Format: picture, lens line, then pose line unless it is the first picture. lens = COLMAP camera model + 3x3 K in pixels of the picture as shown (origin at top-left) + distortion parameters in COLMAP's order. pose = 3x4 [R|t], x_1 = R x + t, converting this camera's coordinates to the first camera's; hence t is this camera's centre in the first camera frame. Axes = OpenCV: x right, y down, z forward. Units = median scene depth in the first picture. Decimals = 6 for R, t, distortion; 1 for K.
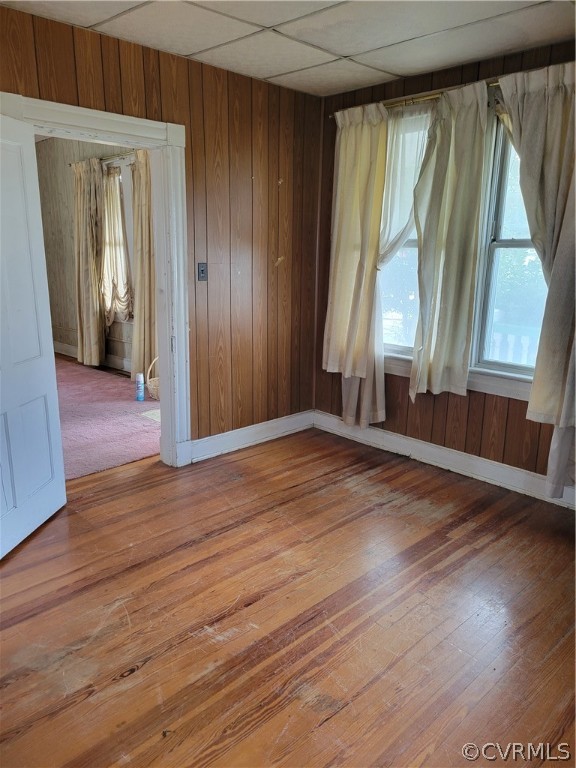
lens RADIAL K [[576.5, 0, 287.0], [0, 576.5, 384.6], [0, 0, 1]] dist [0.026971, -0.016024]
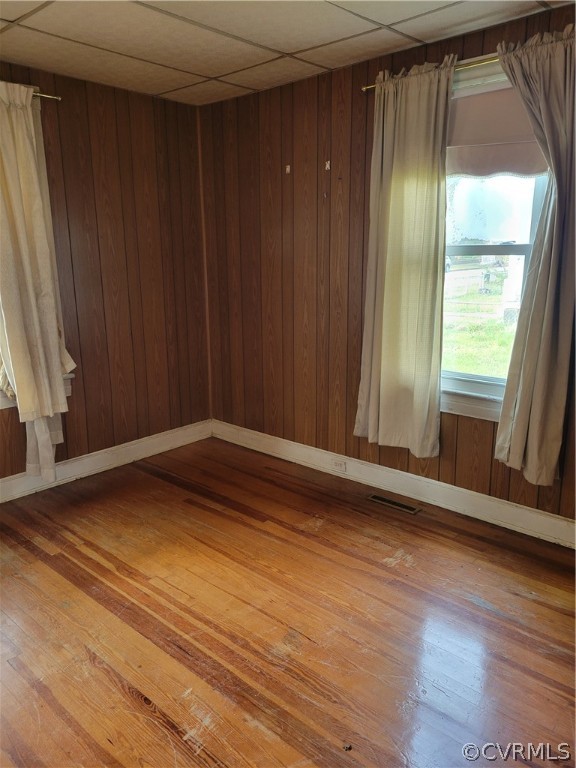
lens RADIAL K [[576.5, 0, 287.6], [0, 576.5, 383.7], [0, 0, 1]] dist [0.026971, -0.016024]
pose [[-0.072930, -0.237126, 0.968738, -0.827783], [0.245624, 0.937136, 0.247882, -0.192352], [-0.966618, 0.256023, -0.010102, 0.792336]]
